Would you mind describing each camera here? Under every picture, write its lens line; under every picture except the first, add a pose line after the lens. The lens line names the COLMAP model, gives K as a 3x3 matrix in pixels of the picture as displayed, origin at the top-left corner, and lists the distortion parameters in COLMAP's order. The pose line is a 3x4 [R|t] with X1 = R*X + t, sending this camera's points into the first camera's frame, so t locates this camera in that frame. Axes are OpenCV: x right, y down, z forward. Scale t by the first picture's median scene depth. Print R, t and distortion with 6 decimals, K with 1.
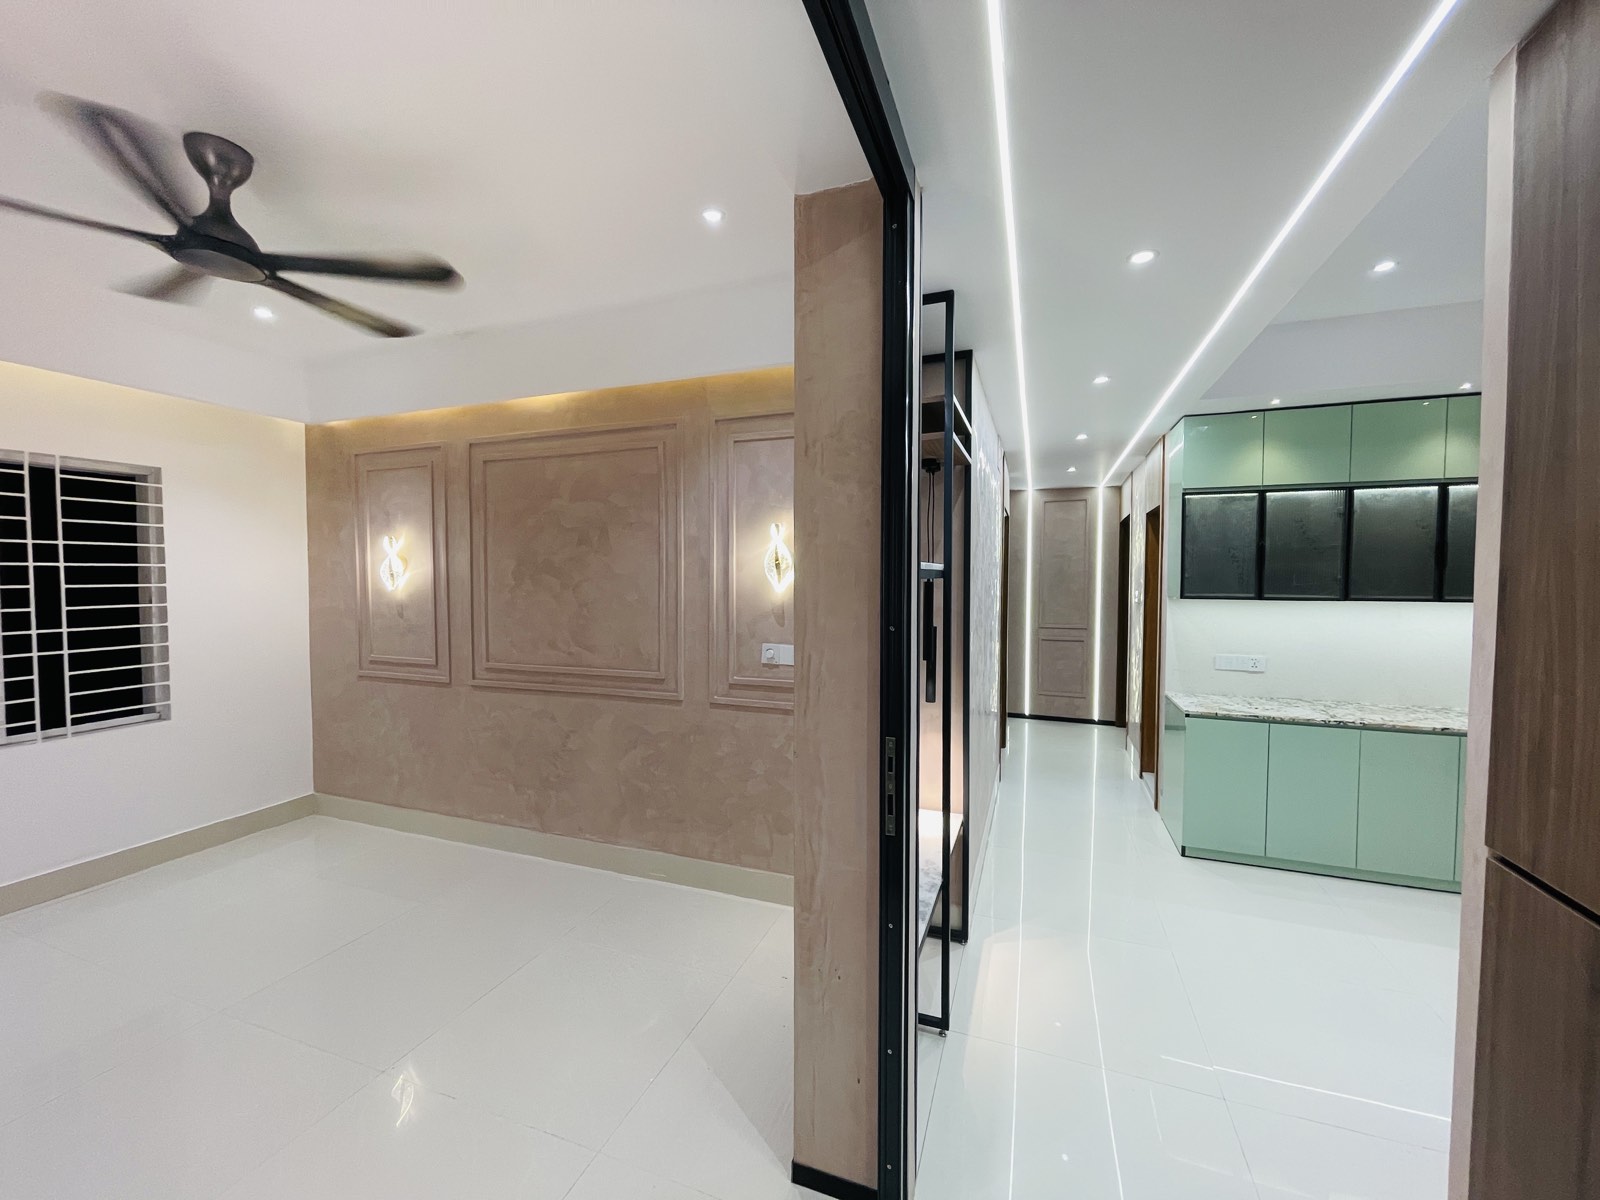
lens RADIAL K [[644.5, 0, 800.0], [0, 644.5, 600.0], [0, 0, 1]] dist [-0.000494, 0.000688]
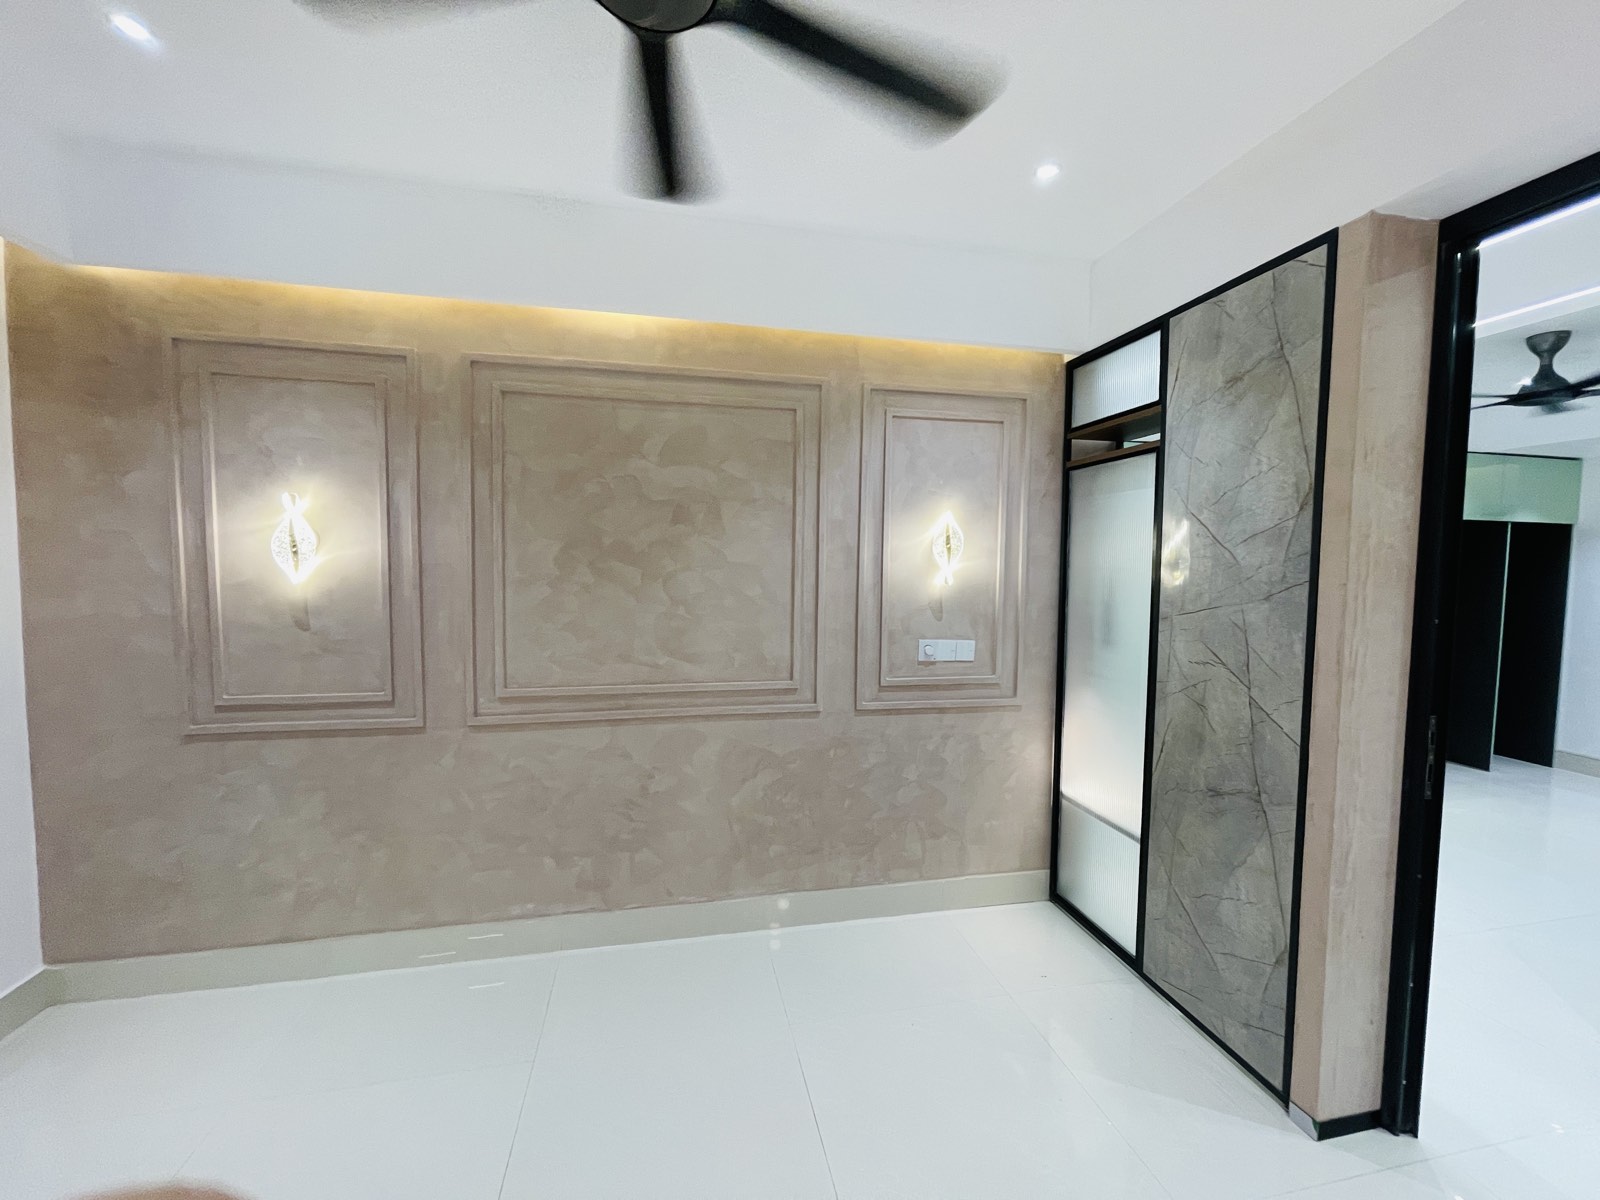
lens RADIAL K [[644.5, 0, 800.0], [0, 644.5, 600.0], [0, 0, 1]] dist [-0.000494, 0.000688]
pose [[0.844045, -0.021009, 0.535861, -0.625048], [0.007543, 0.999599, 0.027309, -0.014700], [-0.536219, -0.019008, 0.843865, 0.277092]]
